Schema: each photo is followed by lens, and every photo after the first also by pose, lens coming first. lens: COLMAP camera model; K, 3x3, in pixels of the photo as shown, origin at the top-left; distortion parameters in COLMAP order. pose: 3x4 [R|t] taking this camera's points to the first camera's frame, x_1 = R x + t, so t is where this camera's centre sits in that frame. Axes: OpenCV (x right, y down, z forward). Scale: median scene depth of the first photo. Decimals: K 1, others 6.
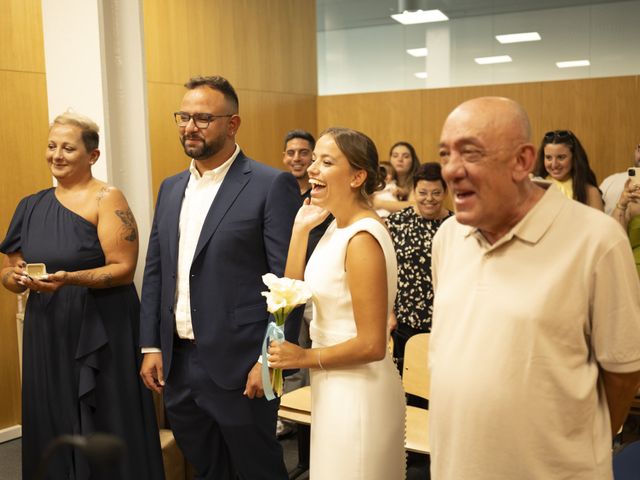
lens RADIAL K [[912.9, 0, 320.0], [0, 912.9, 240.0], [0, 0, 1]] dist [-0.008725, -0.133962]
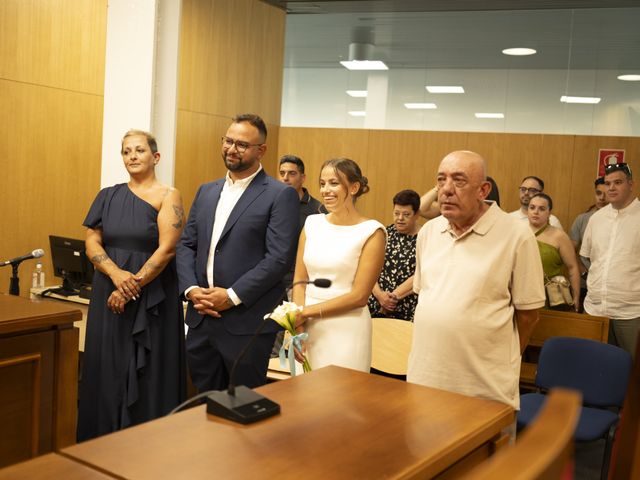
lens RADIAL K [[912.9, 0, 320.0], [0, 912.9, 240.0], [0, 0, 1]] dist [-0.008725, -0.133962]
pose [[0.991548, 0.075472, 0.105526, -0.144535], [-0.072666, 0.996899, -0.030193, 0.046793], [-0.107478, 0.022270, 0.993958, -0.396994]]
